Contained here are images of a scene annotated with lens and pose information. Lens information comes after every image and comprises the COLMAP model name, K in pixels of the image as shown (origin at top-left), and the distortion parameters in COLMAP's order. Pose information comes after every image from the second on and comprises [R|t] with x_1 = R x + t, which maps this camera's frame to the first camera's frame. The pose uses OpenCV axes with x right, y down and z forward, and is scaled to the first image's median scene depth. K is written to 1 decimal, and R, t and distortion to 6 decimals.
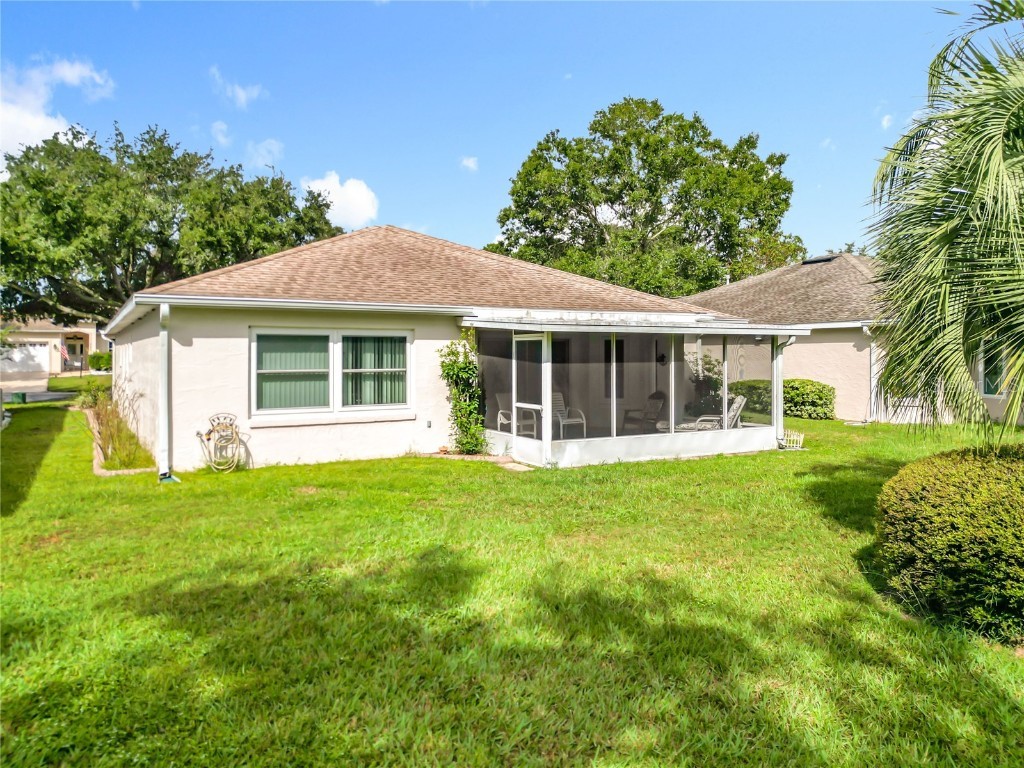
lens RADIAL K [[728.5, 0, 513.6], [0, 728.5, 377.0], [0, 0, 1]] dist [0.004054, 0.001768]
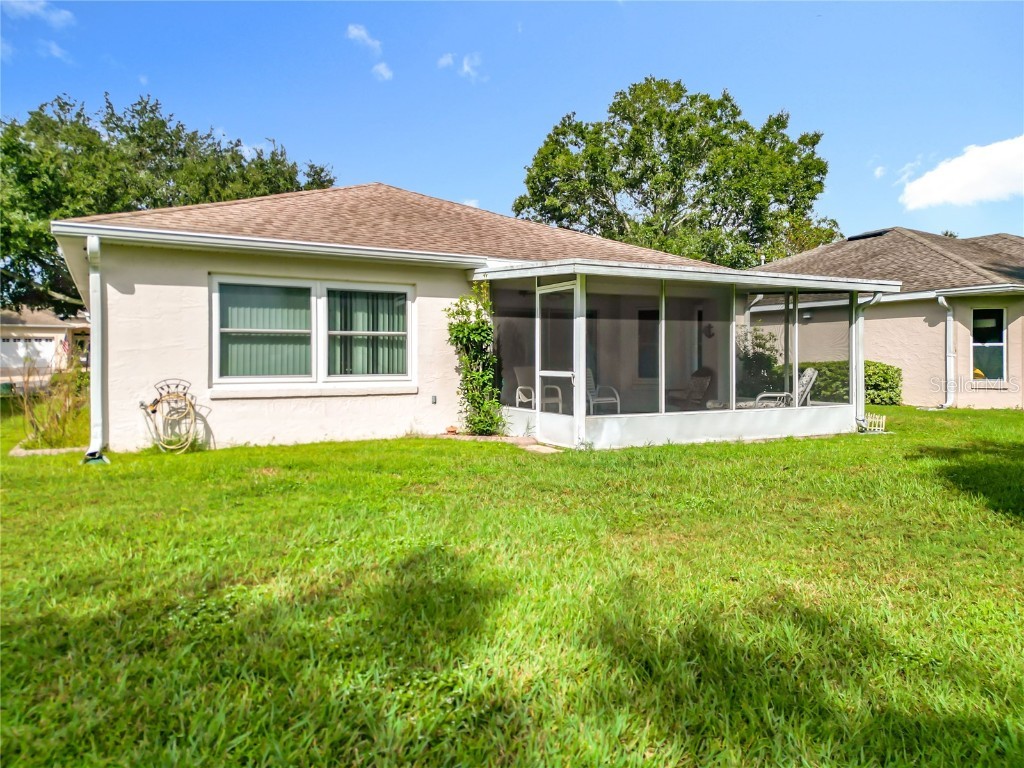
lens RADIAL K [[700.7, 0, 507.4], [0, 700.7, 384.0], [0, 0, 1]] dist [0.029219, -0.002361]
pose [[0.999654, 0.000590, -0.026288, -0.012069], [-0.000588, 1.000000, 0.000094, 0.047798], [0.026288, -0.000078, 0.999654, 0.208926]]
